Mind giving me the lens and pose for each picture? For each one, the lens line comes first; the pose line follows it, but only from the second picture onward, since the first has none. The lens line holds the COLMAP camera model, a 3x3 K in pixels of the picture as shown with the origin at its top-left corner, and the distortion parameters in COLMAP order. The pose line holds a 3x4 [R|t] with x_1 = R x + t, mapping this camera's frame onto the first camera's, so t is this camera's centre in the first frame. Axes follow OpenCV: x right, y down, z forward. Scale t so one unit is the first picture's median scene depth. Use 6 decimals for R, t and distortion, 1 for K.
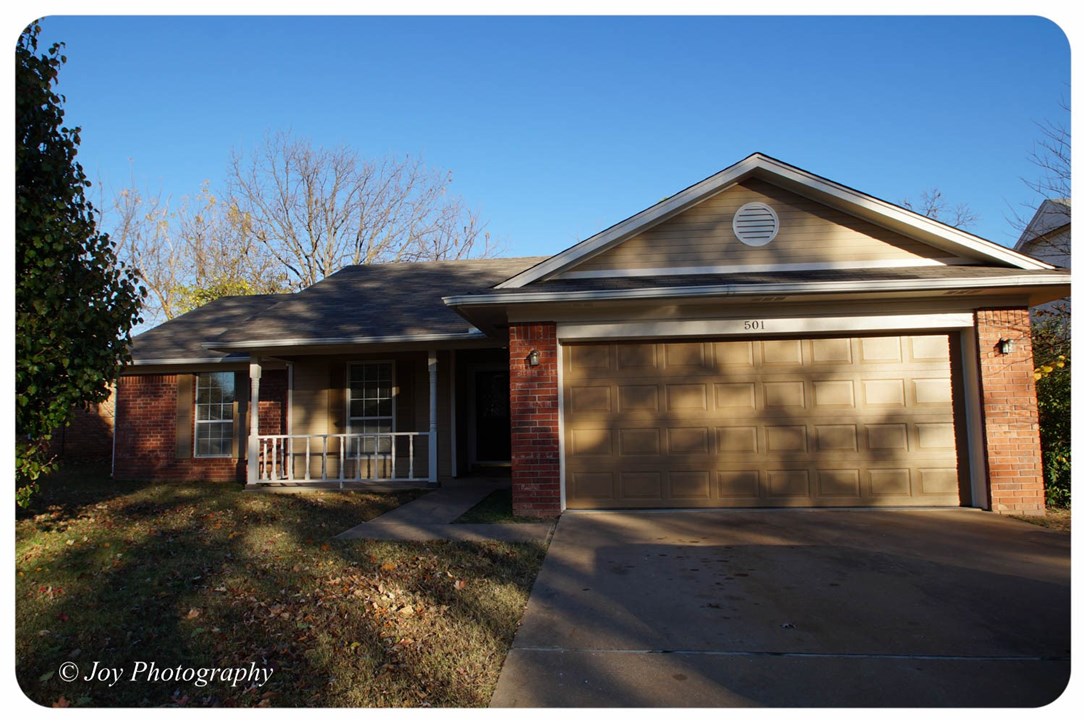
lens RADIAL K [[638.1, 0, 539.5], [0, 638.1, 367.0], [0, 0, 1]] dist [-0.029384, 0.013446]
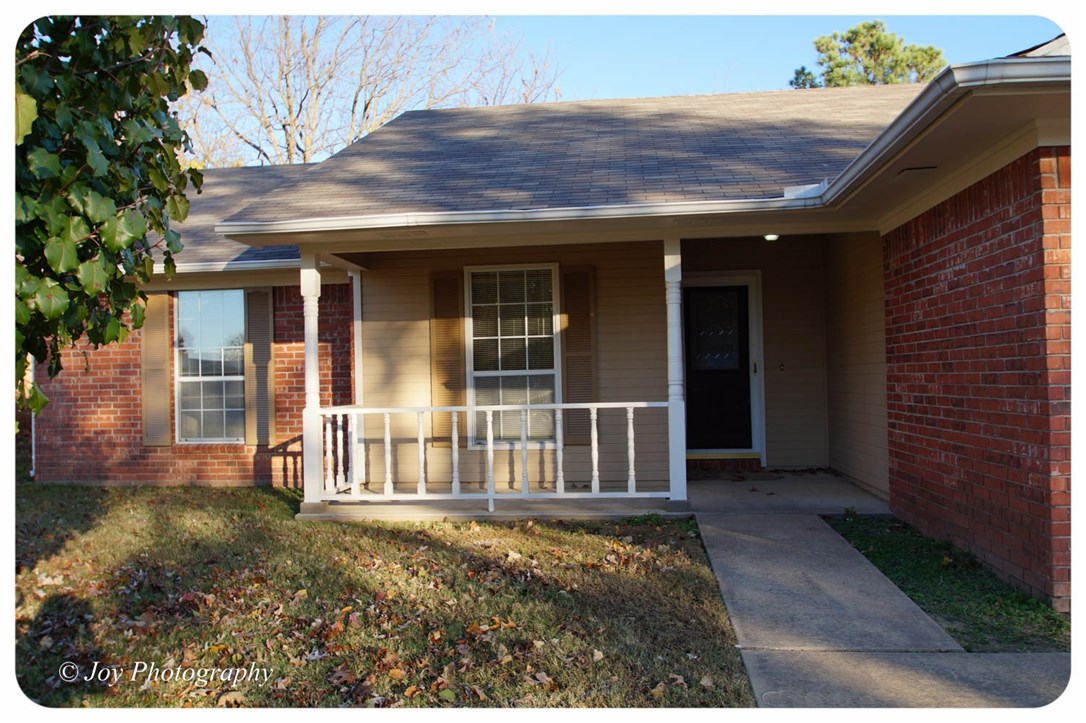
lens RADIAL K [[838.3, 0, 536.5], [0, 838.3, 362.3], [0, 0, 1]] dist [-0.043398, 0.004899]
pose [[0.999928, -0.001390, -0.011909, -0.316162], [0.002281, 0.997170, 0.075144, 0.024555], [0.011771, -0.075165, 0.997102, 0.400470]]
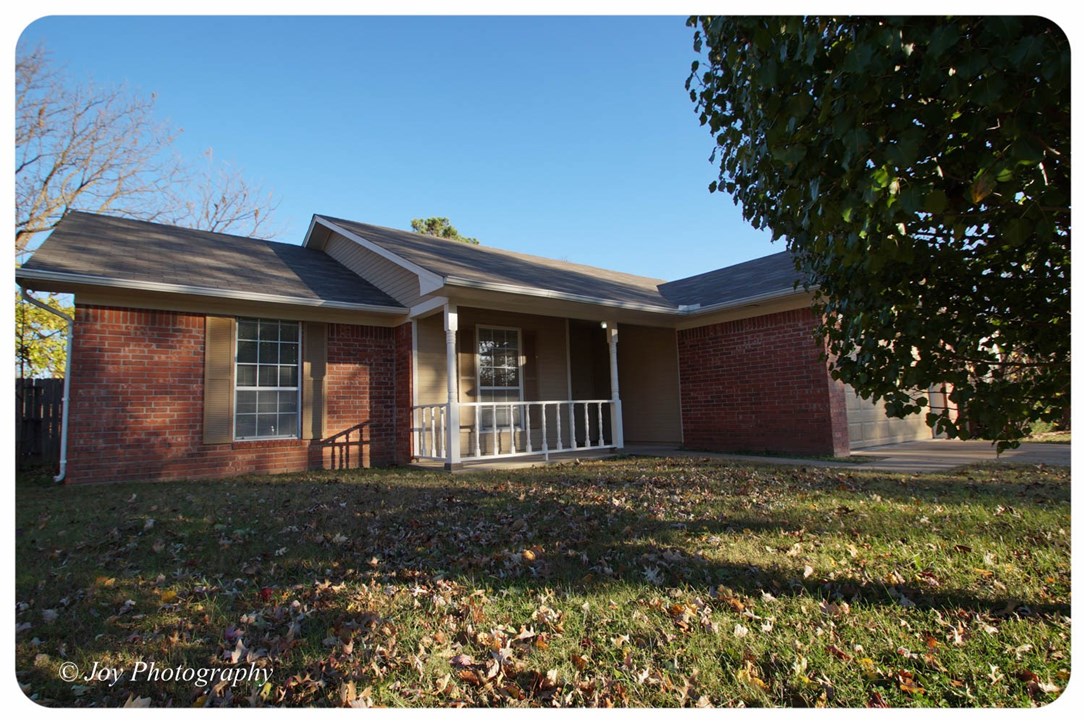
lens RADIAL K [[532.7, 0, 520.7], [0, 532.7, 361.2], [0, 0, 1]] dist [-0.004653, -0.000527]
pose [[0.740917, 0.064505, 0.668492, -1.018627], [-0.045723, 0.997912, -0.045615, 0.100680], [-0.670039, 0.003231, 0.742319, 0.539660]]
